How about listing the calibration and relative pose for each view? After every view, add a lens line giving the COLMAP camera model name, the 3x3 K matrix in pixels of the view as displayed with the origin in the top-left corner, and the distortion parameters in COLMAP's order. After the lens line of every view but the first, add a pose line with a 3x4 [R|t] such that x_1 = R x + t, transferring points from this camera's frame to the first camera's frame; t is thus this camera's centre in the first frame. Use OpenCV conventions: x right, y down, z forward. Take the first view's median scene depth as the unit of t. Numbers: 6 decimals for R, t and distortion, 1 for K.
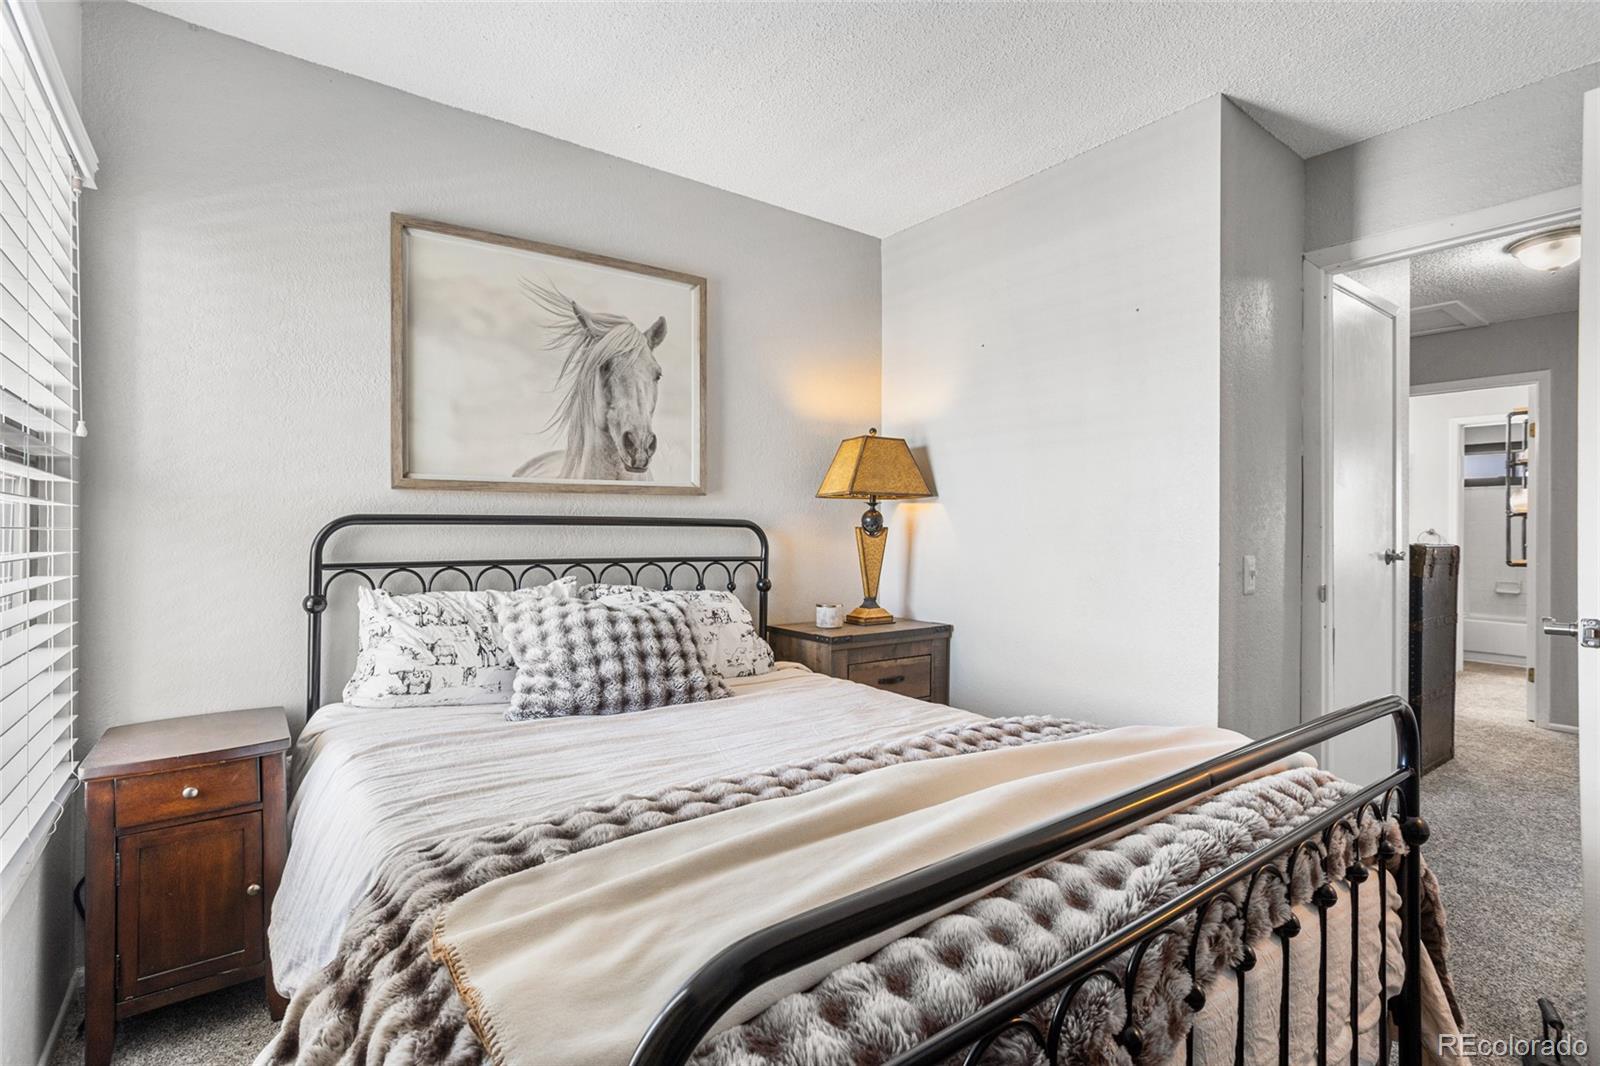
lens RADIAL K [[771.8, 0, 807.1], [0, 771.8, 529.6], [0, 0, 1]] dist [-0.034112, 0.021230]
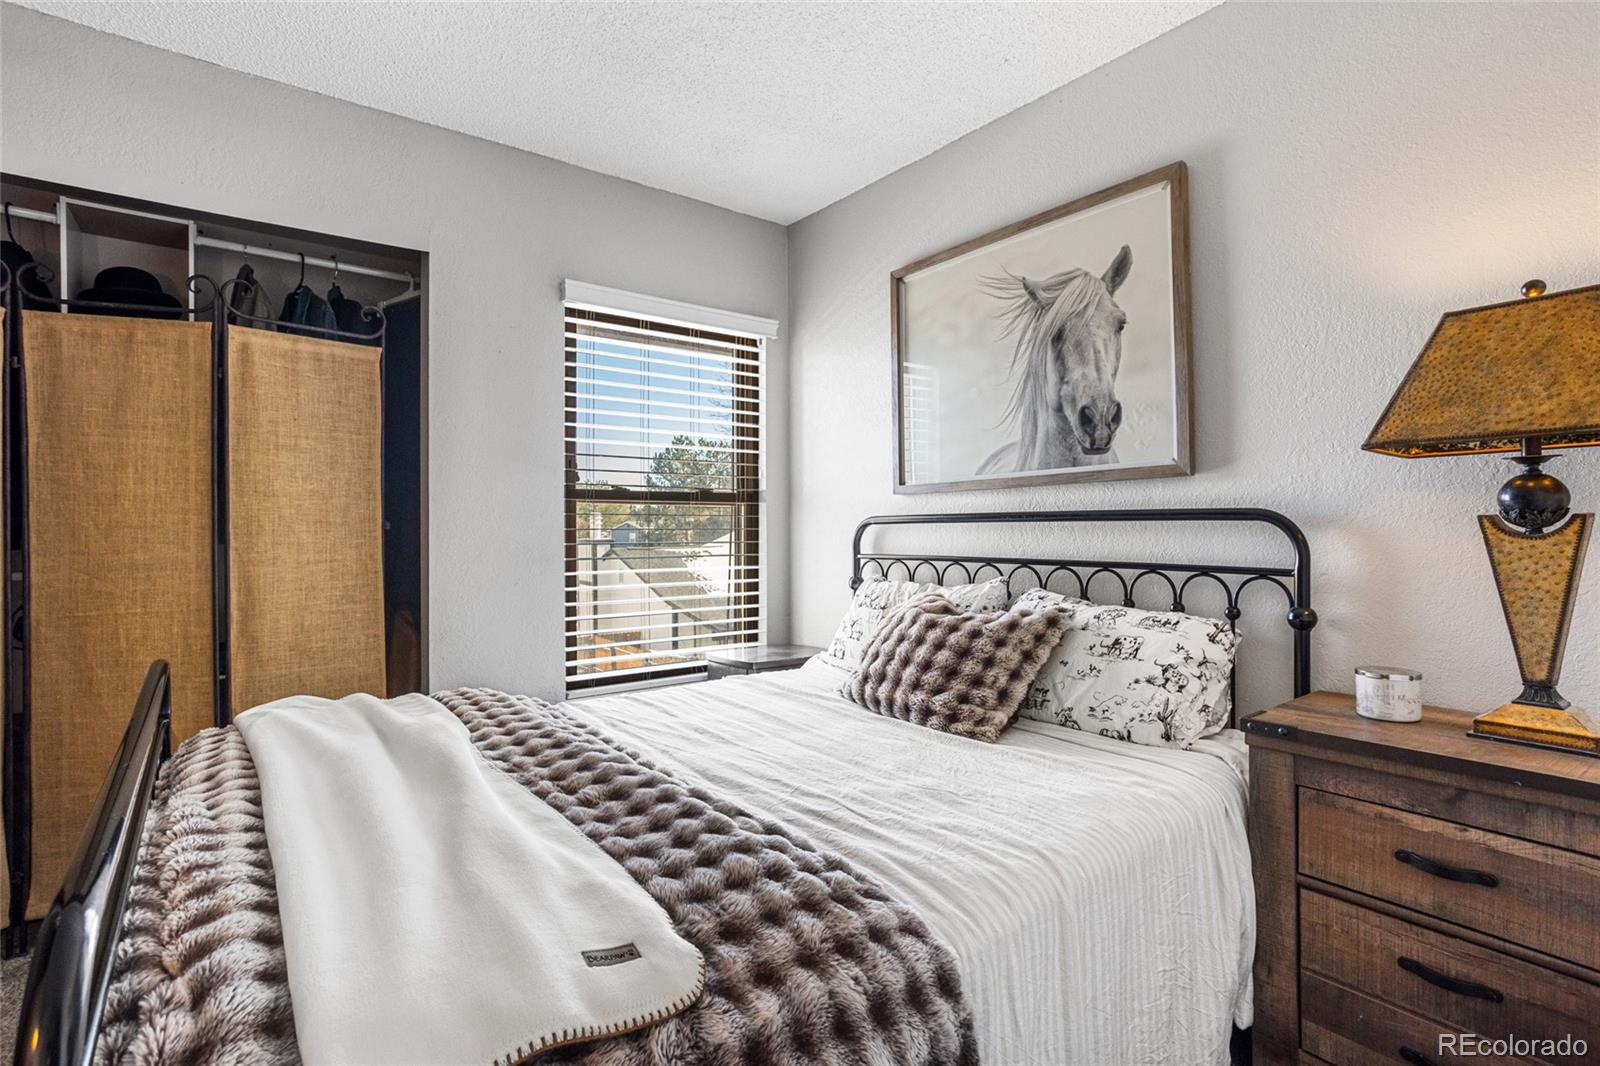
lens RADIAL K [[771.8, 0, 803.7], [0, 771.8, 528.3], [0, 0, 1]] dist [-0.034112, 0.021230]
pose [[0.024772, -0.009624, -0.999647, 0.583416], [-0.001346, 0.999952, -0.009661, 0.010814], [0.999692, 0.001585, 0.024758, 0.695164]]
